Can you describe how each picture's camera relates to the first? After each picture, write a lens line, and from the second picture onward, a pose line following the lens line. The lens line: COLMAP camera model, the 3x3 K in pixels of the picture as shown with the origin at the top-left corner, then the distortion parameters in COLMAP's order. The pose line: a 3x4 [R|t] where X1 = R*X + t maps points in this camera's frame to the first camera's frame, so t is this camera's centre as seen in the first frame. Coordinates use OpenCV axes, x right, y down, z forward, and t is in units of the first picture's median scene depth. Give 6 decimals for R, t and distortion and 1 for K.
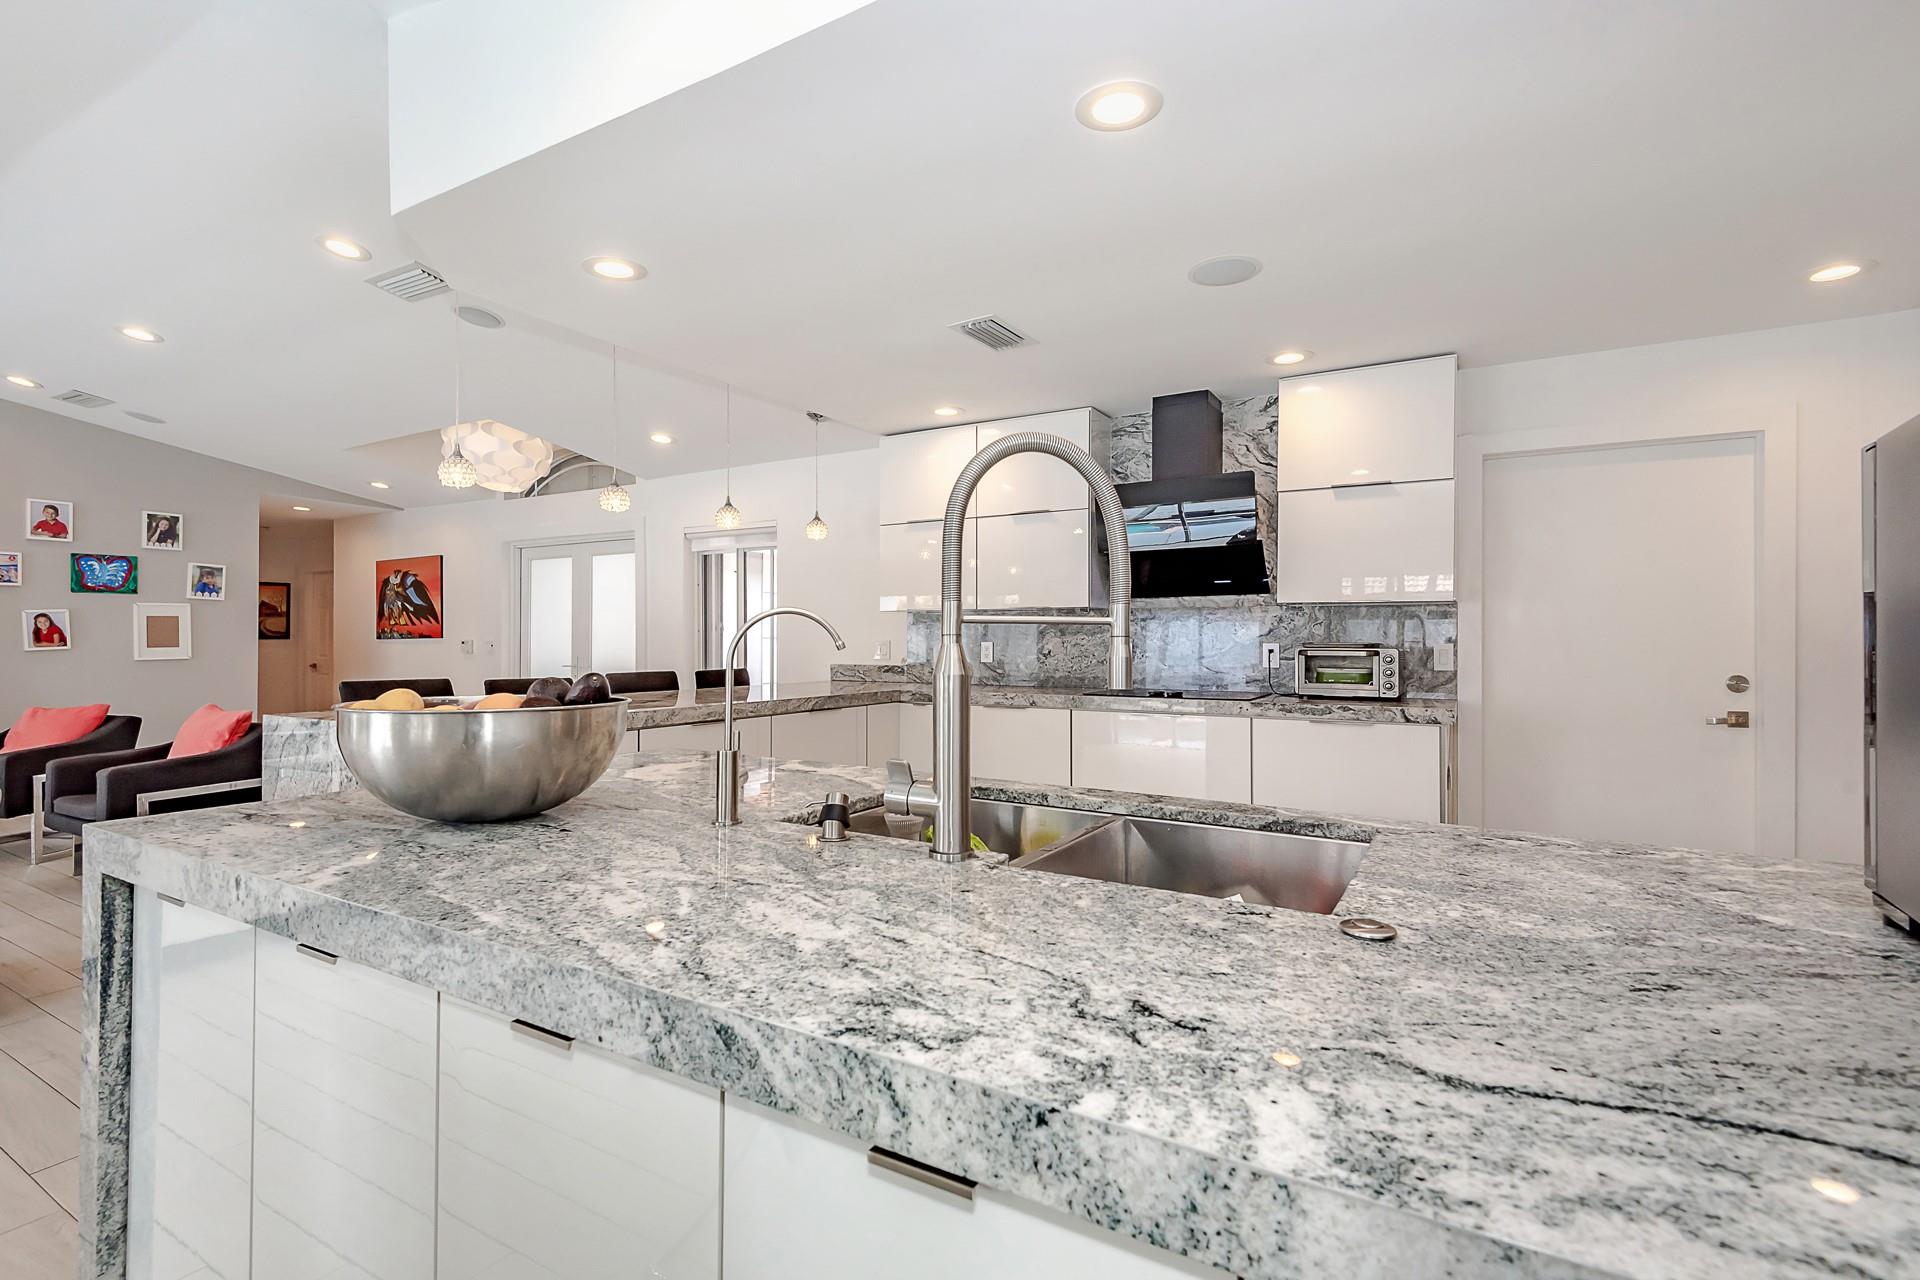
lens RADIAL K [[836.0, 0, 908.7], [0, 836.0, 654.8], [0, 0, 1]] dist [0.015896, 0.000617]
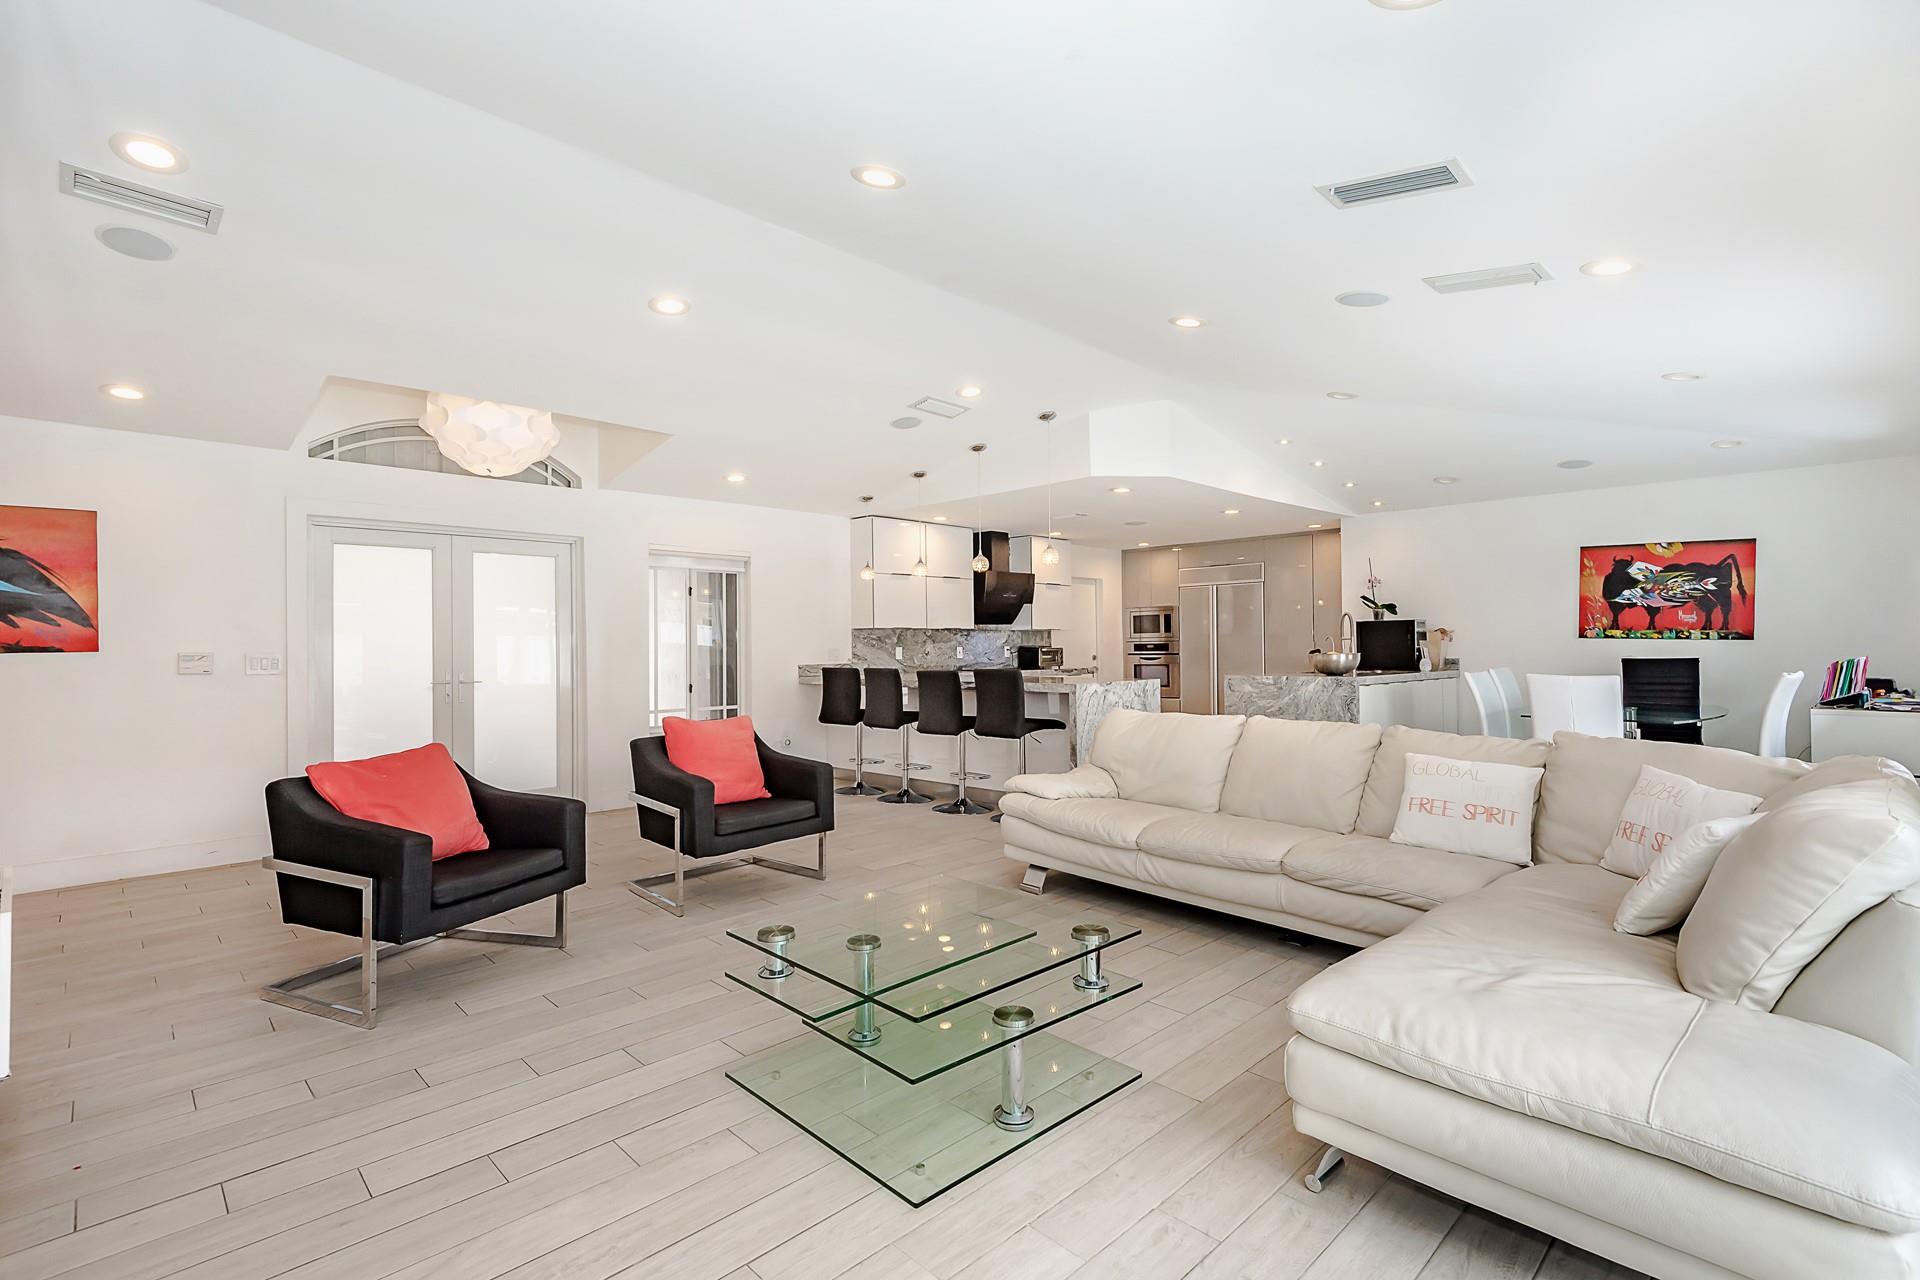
lens RADIAL K [[896.6, 0, 959.2], [0, 896.6, 618.8], [0, 0, 1]] dist [0.033516, -0.015652]
pose [[0.263354, 0.026260, 0.964342, -1.344828], [0.029644, 0.998937, -0.035298, -0.004238], [-0.964244, 0.037883, 0.262296, 0.342247]]
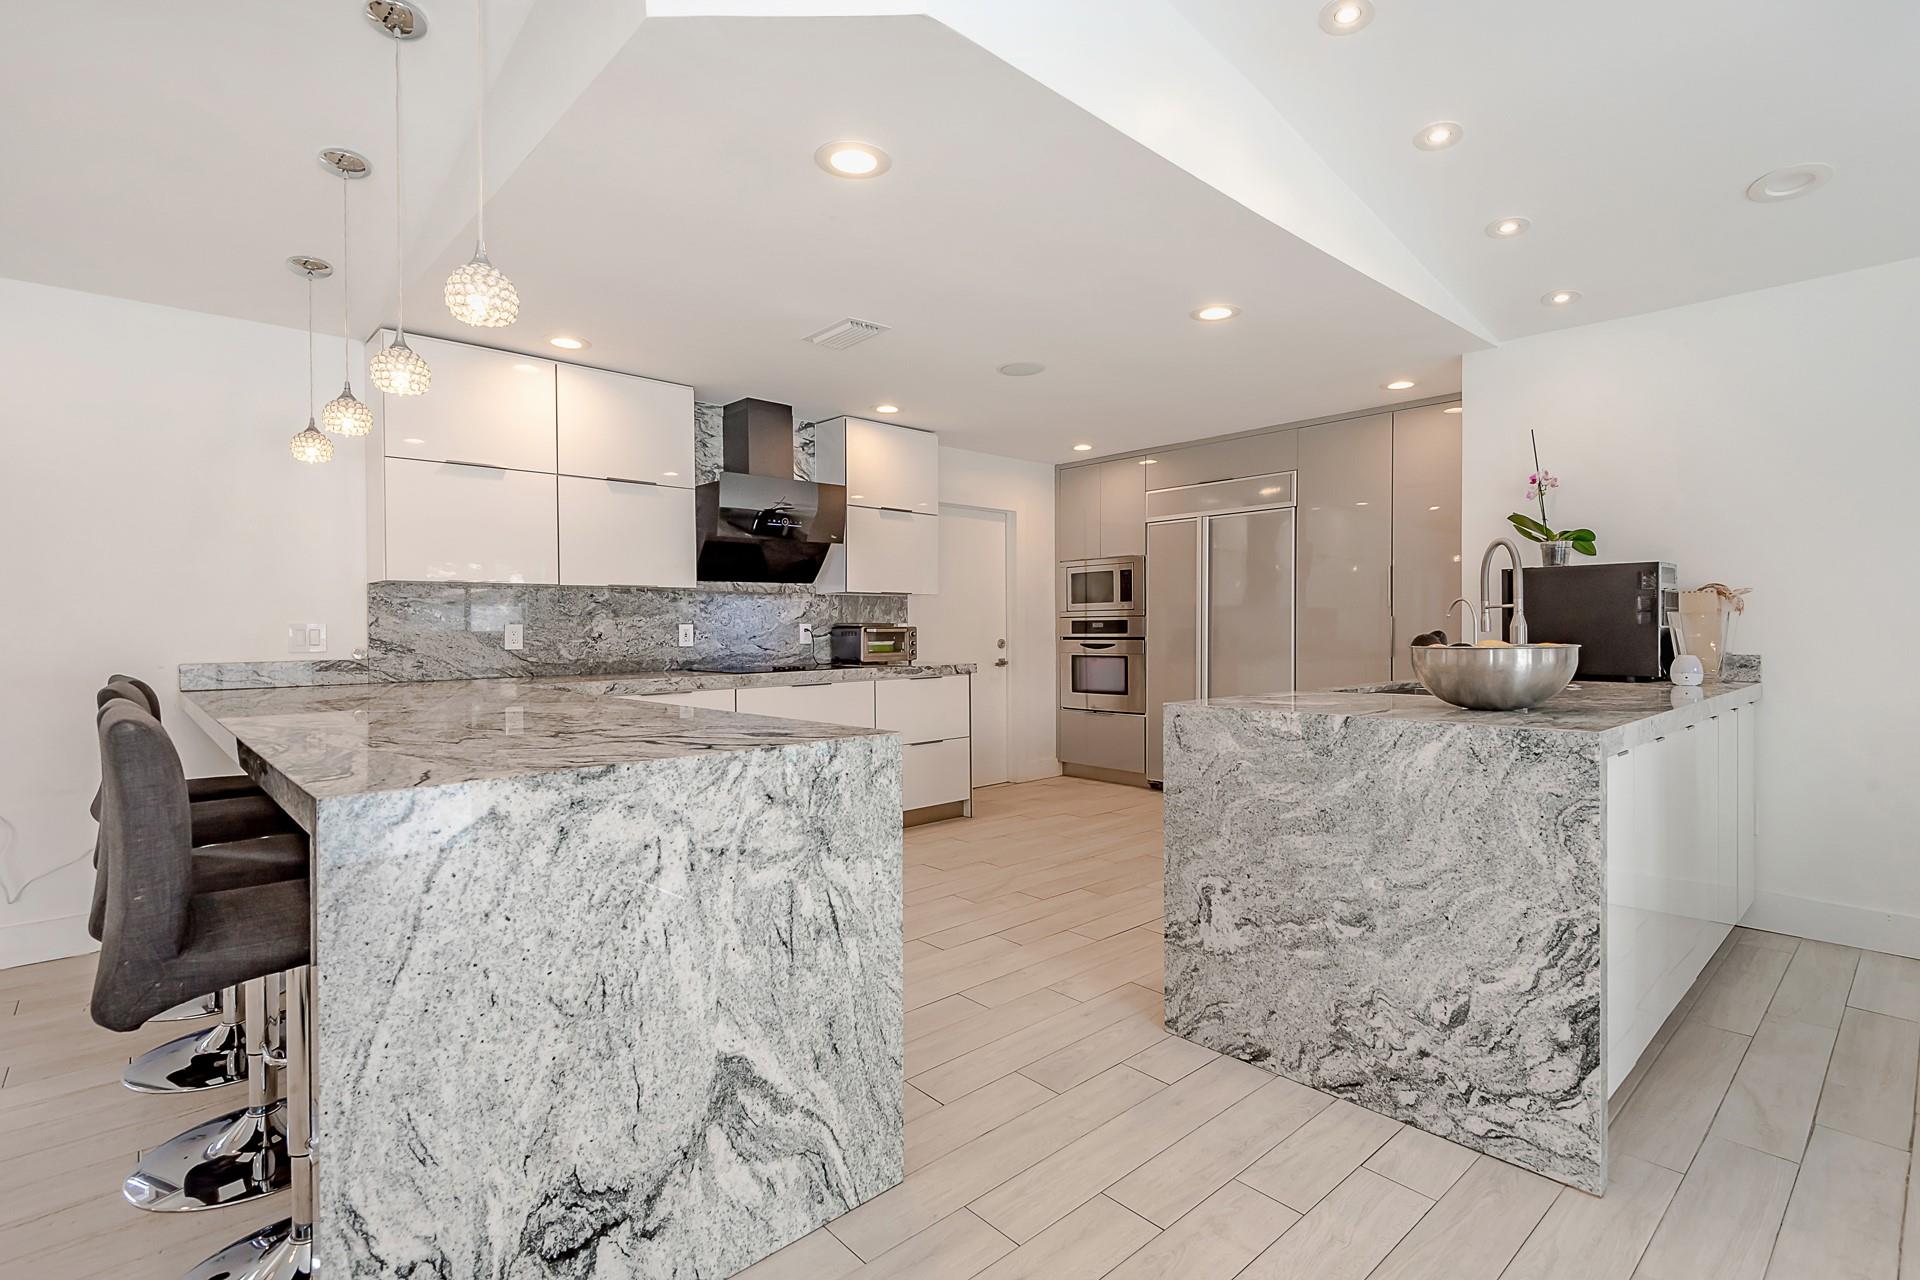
lens RADIAL K [[896.6, 0, 996.2], [0, 896.6, 630.3], [0, 0, 1]] dist [0.033516, -0.015652]
pose [[0.258105, -0.006998, 0.966092, -0.542003], [0.025972, 0.999663, 0.000302, 0.001761], [-0.965768, 0.025014, 0.258199, 0.286931]]
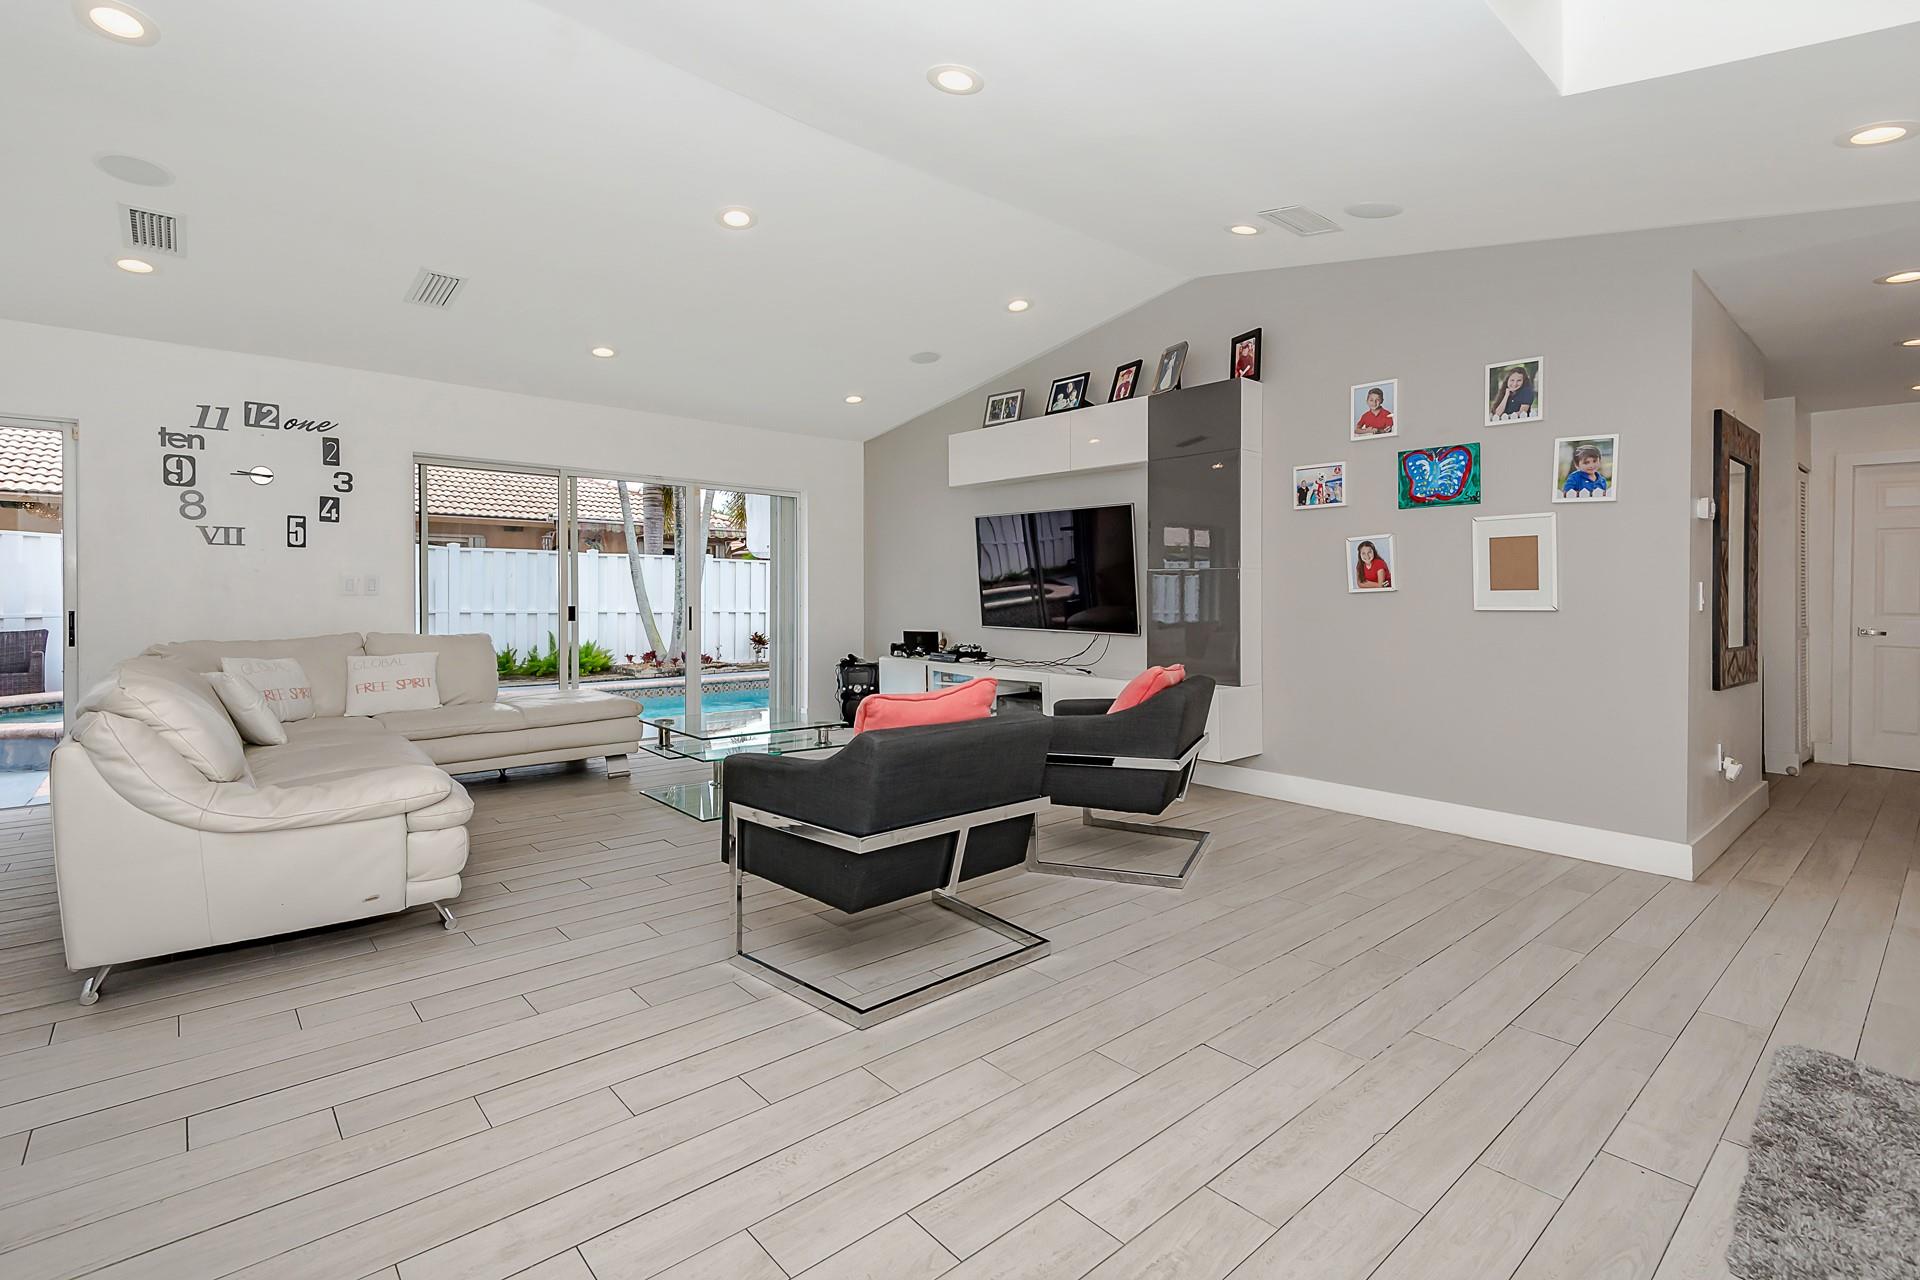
lens RADIAL K [[896.6, 0, 960.8], [0, 896.6, 588.7], [0, 0, 1]] dist [0.033516, -0.015652]
pose [[-0.285784, -0.003942, -0.958286, -0.180467], [-0.026172, 0.999651, 0.003693, -0.002021], [0.957937, 0.026135, -0.285787, 0.878319]]
